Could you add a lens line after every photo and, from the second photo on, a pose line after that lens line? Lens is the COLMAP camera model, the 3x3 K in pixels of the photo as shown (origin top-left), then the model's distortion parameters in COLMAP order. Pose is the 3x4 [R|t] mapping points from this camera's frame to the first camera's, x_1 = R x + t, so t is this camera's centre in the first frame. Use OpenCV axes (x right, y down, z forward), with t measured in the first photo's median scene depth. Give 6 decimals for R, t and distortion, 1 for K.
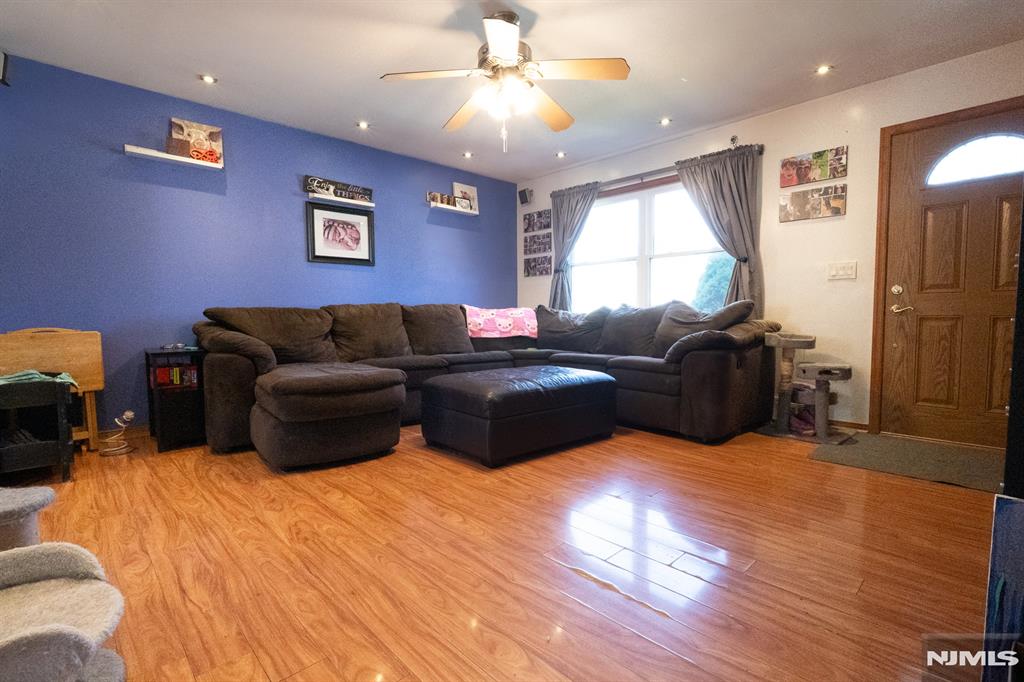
lens RADIAL K [[484.2, 0, 512.0], [0, 484.2, 341.0], [0, 0, 1]] dist [-0.002460, -0.000089]
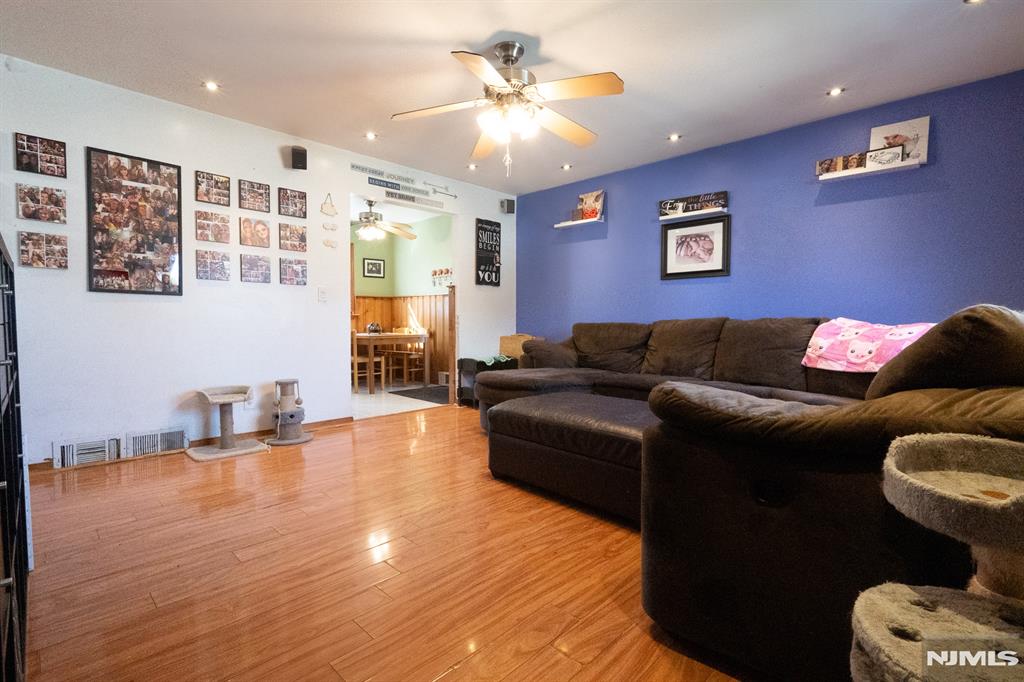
lens RADIAL K [[484.2, 0, 512.0], [0, 484.2, 341.0], [0, 0, 1]] dist [-0.002460, -0.000089]
pose [[0.019594, 0.044535, -0.998816, 0.656917], [-0.055436, 0.997519, 0.043390, -0.055757], [0.998270, 0.054520, 0.022014, 0.642373]]
